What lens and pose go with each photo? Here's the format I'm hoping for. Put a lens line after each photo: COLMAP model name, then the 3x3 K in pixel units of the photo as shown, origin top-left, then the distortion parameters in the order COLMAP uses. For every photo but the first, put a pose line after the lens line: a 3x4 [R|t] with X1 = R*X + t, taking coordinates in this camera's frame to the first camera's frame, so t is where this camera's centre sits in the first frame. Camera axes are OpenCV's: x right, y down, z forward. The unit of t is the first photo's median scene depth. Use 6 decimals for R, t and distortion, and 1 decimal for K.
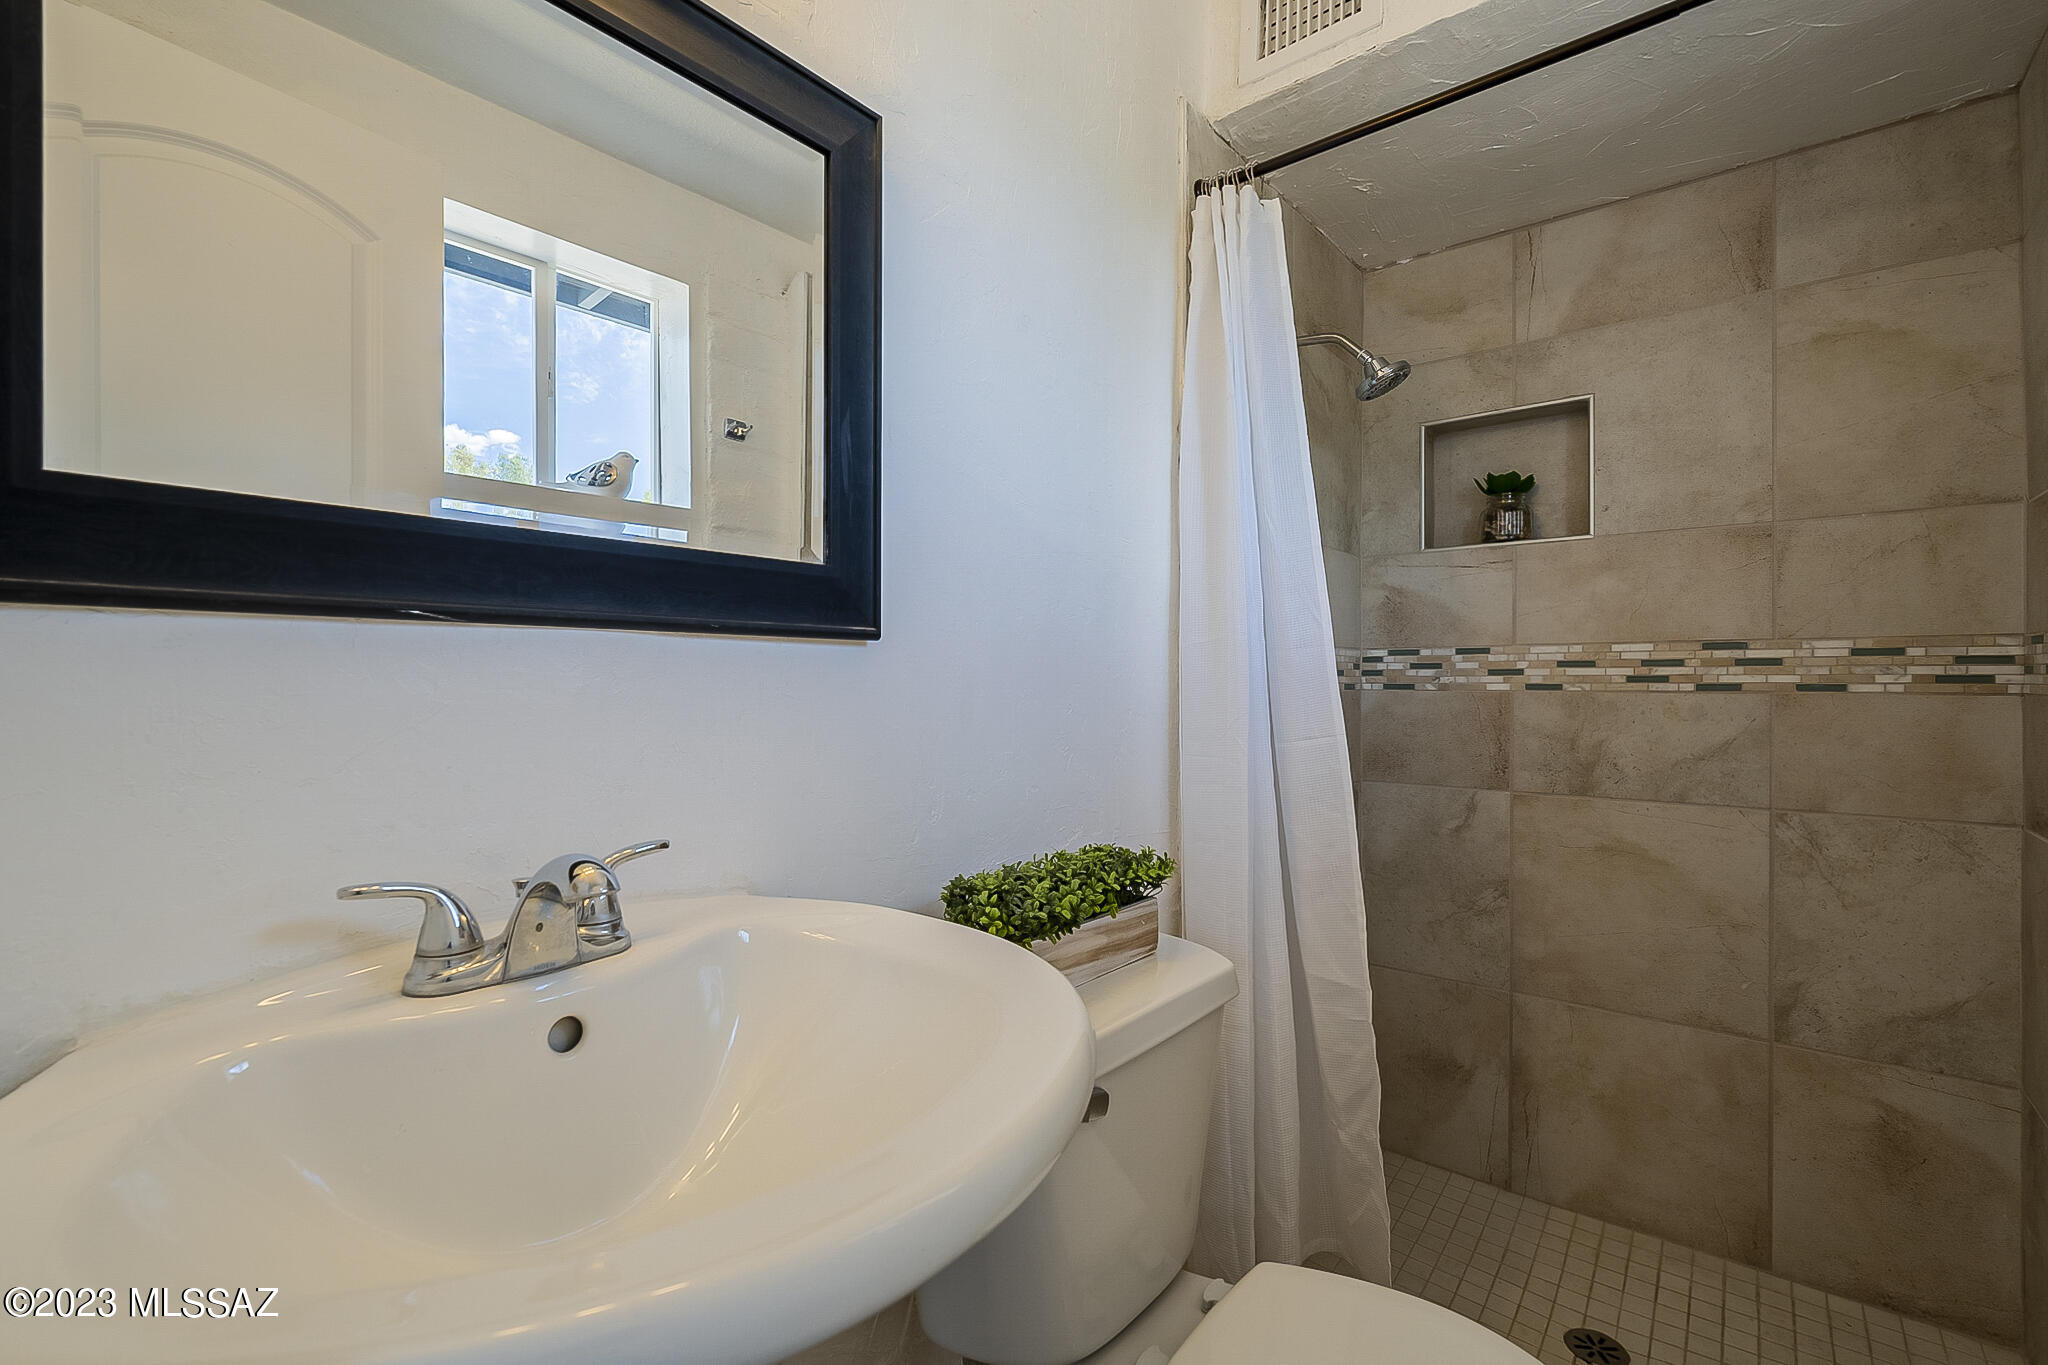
lens RADIAL K [[916.0, 0, 1027.8], [0, 916.0, 675.0], [0, 0, 1]] dist [-0.003458, 0.000799]
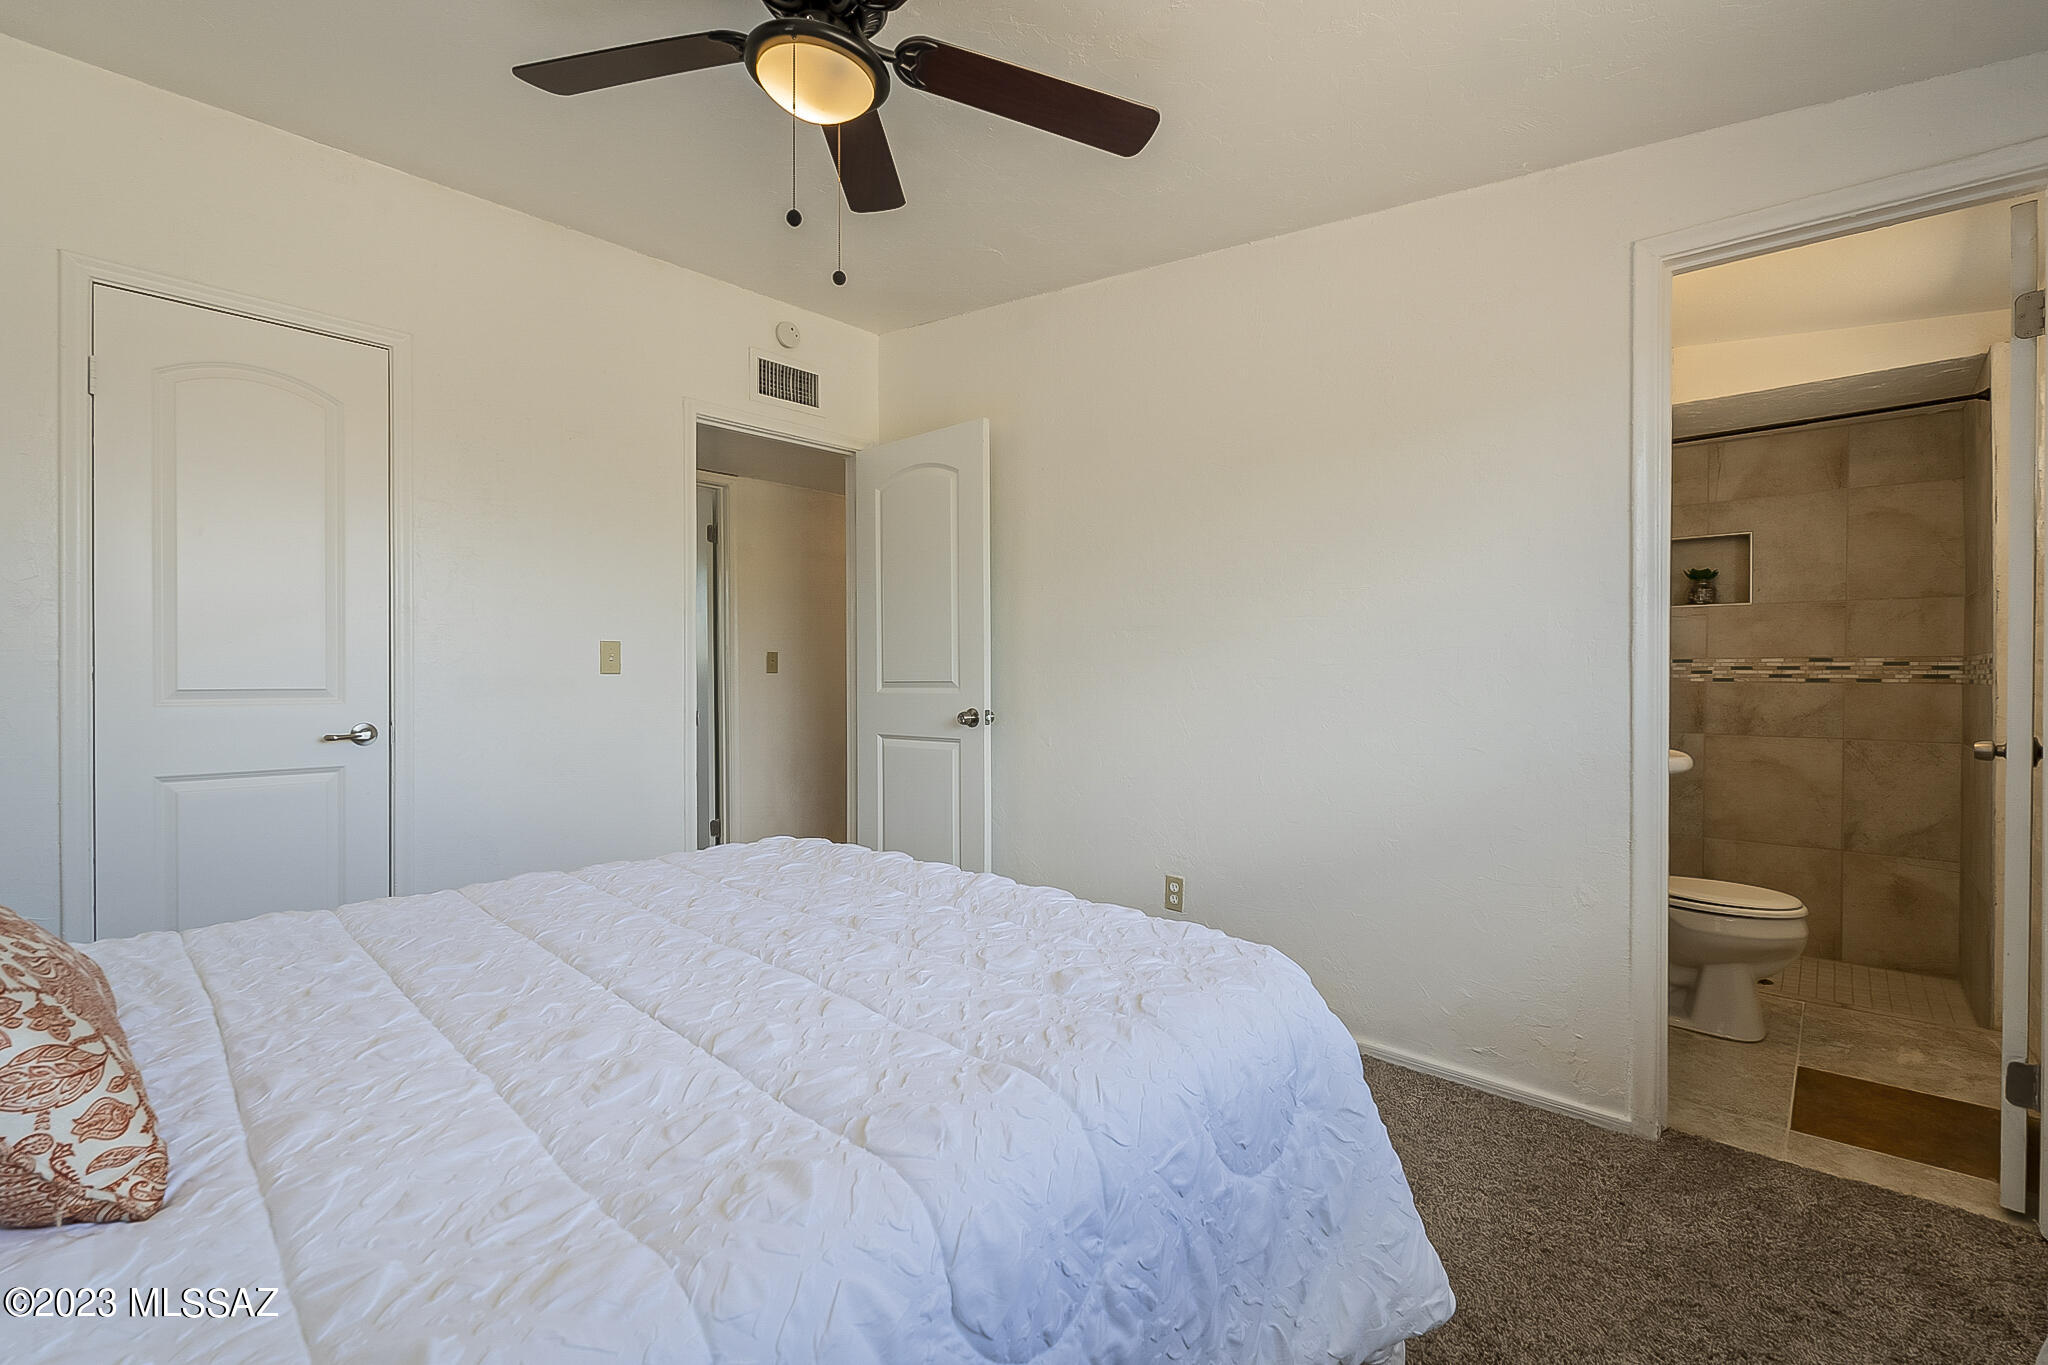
lens RADIAL K [[916.0, 0, 1030.5], [0, 916.0, 678.1], [0, 0, 1]] dist [-0.003458, 0.000799]
pose [[0.999180, 0.004514, -0.040226, -0.923183], [-0.004229, 0.999965, 0.007182, 0.001529], [0.040257, -0.007006, 0.999165, -1.116211]]
